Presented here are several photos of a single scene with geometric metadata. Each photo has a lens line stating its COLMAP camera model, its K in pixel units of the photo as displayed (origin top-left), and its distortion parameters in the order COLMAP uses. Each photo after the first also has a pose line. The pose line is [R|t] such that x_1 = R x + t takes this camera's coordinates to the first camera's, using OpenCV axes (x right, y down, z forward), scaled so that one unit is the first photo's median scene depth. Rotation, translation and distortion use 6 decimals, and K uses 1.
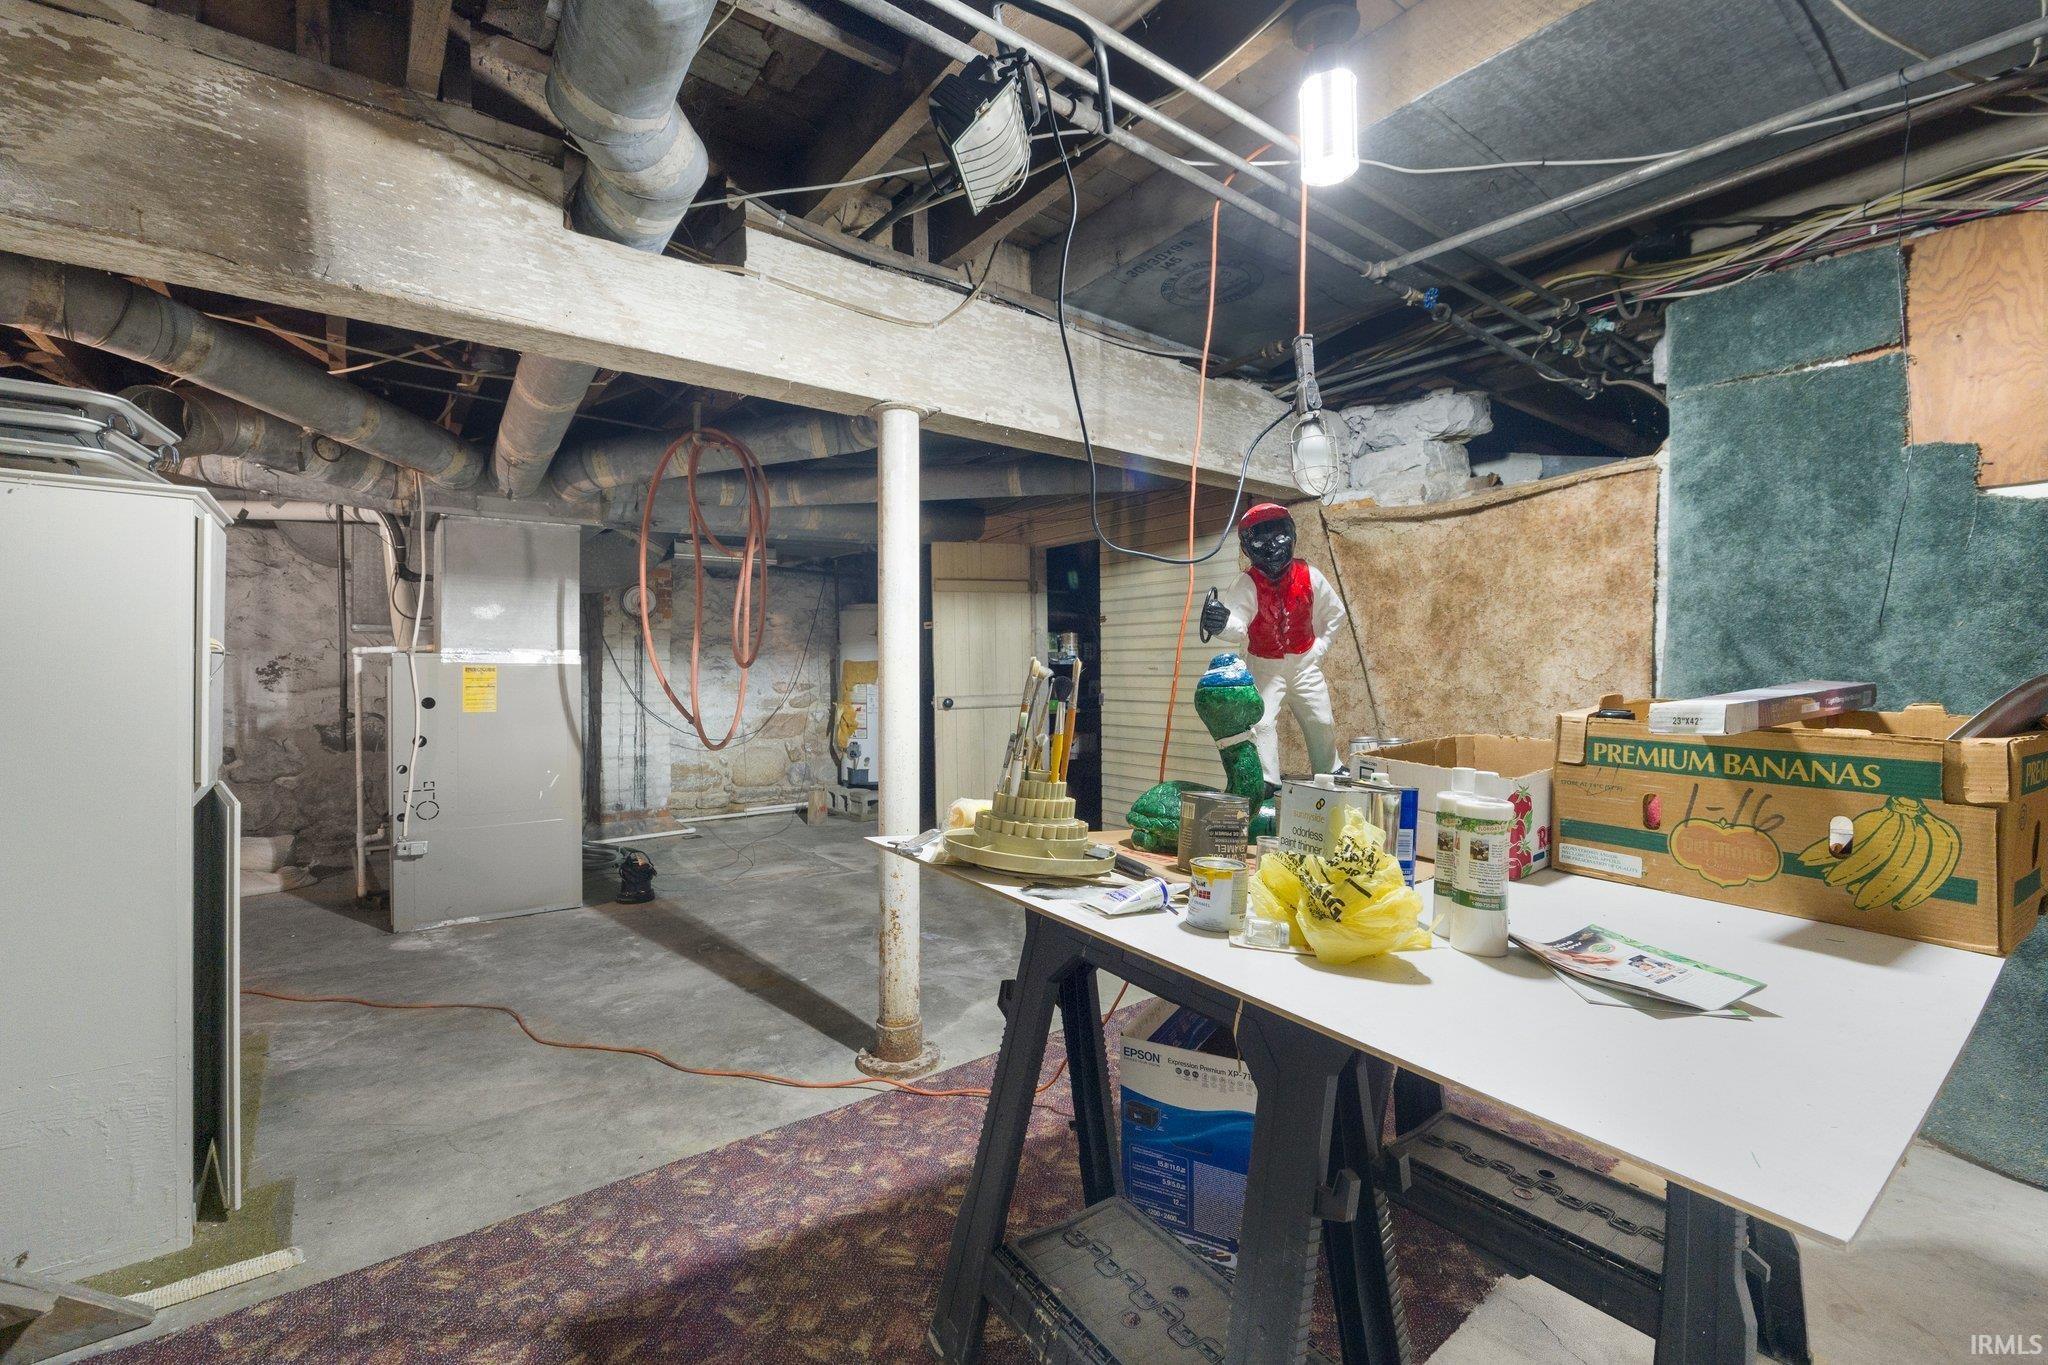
lens RADIAL K [[881.6, 0, 1024.0], [0, 881.6, 682.5], [0, 0, 1]] dist [-0.004304, -0.000370]
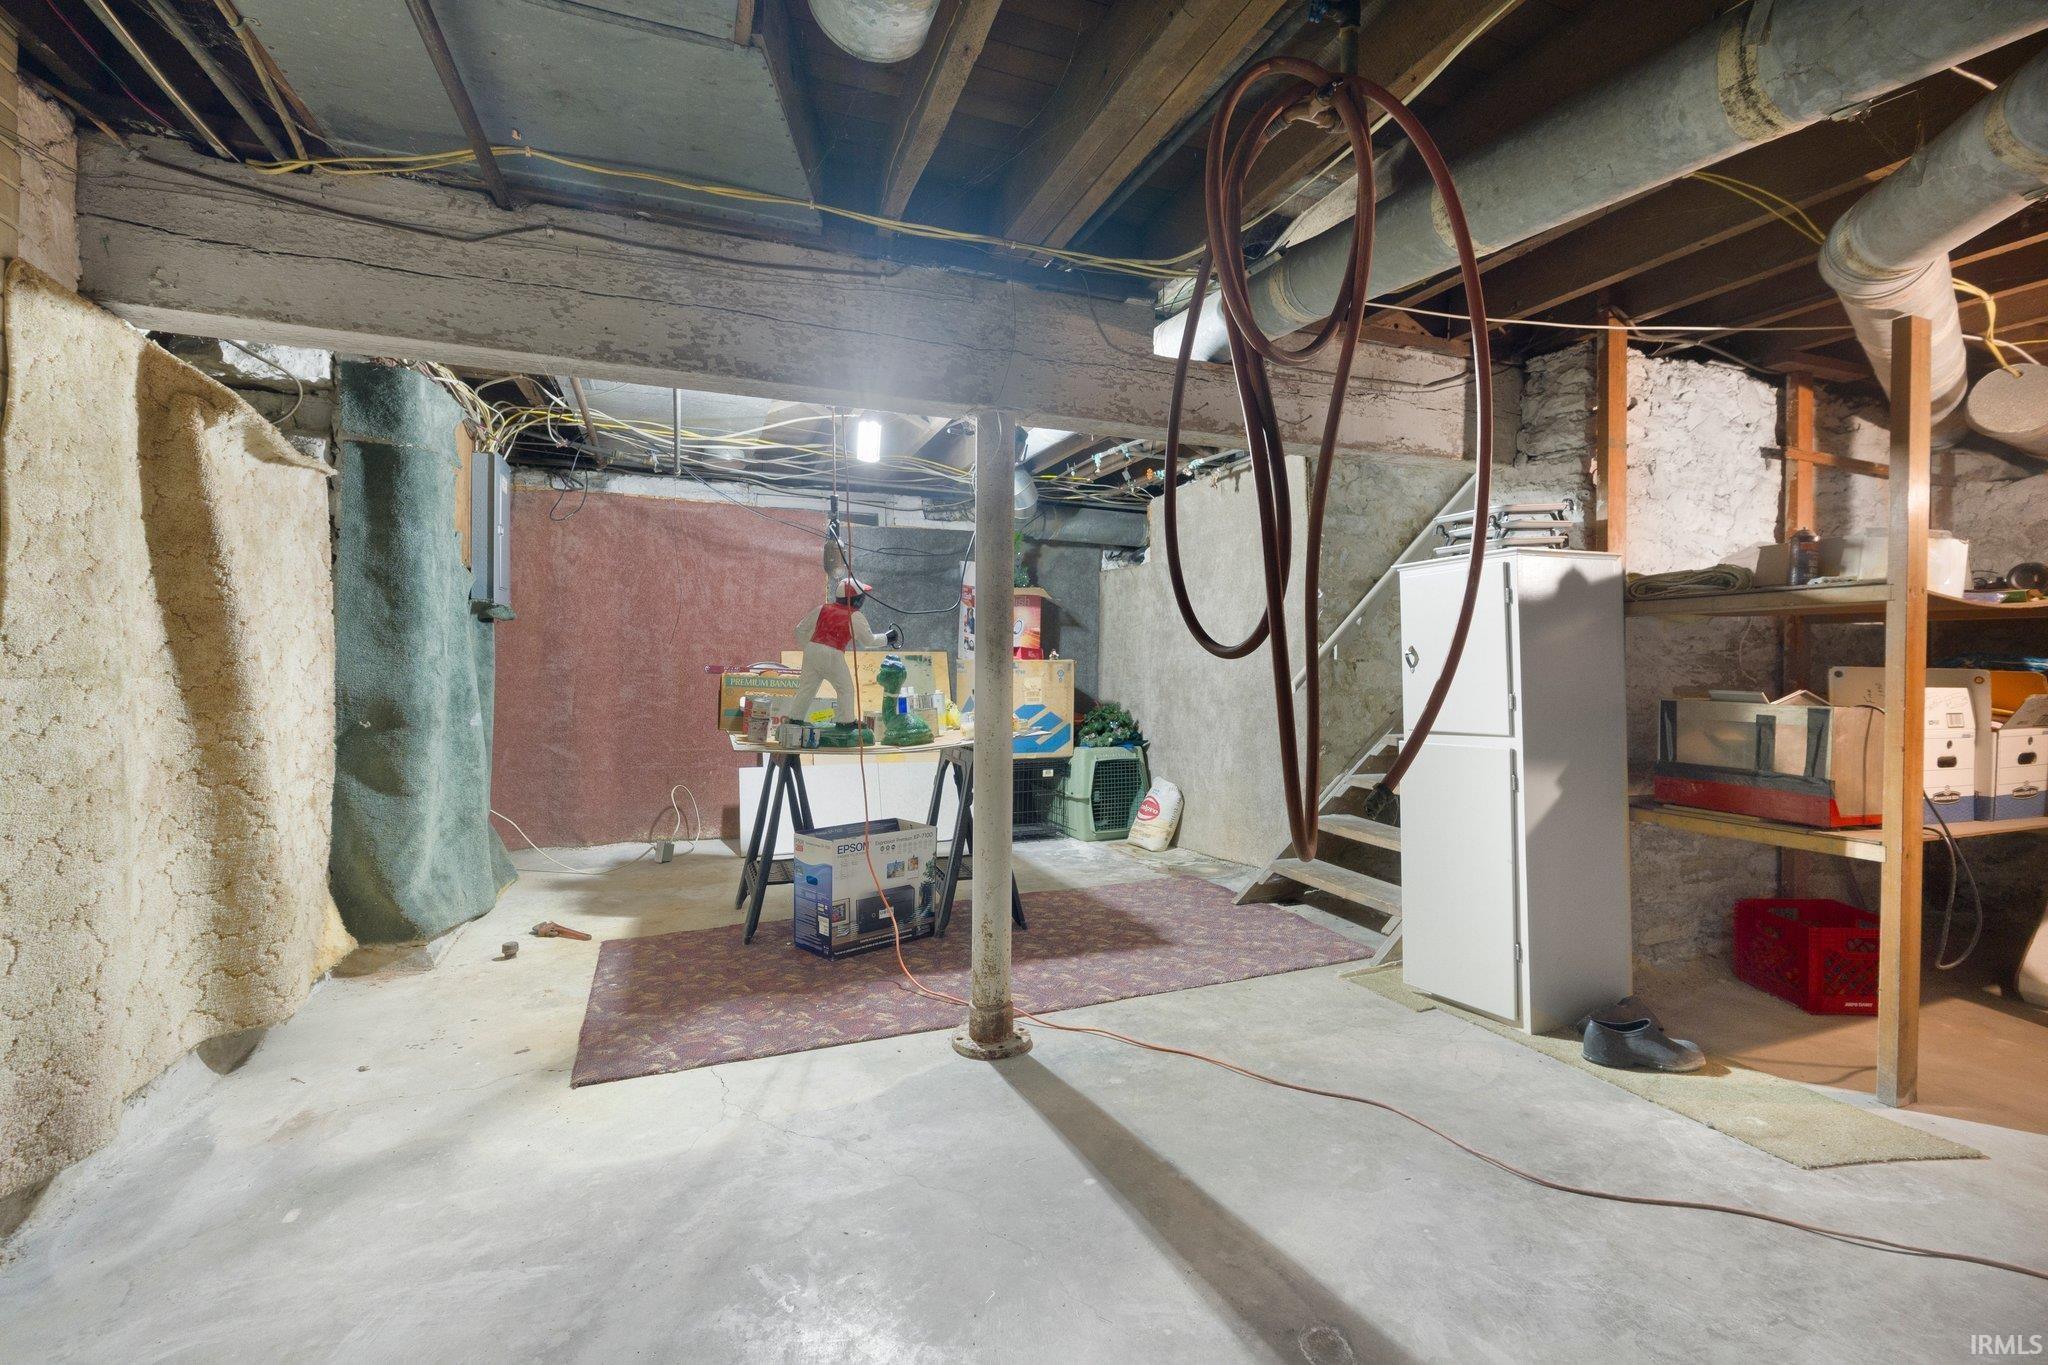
lens RADIAL K [[881.6, 0, 1024.0], [0, 881.6, 682.5], [0, 0, 1]] dist [-0.004304, -0.000370]
pose [[-0.959724, -0.009529, 0.280783, -0.441648], [-0.000045, 0.999430, 0.033766, -0.025119], [-0.280945, 0.032393, -0.959177, 1.870740]]
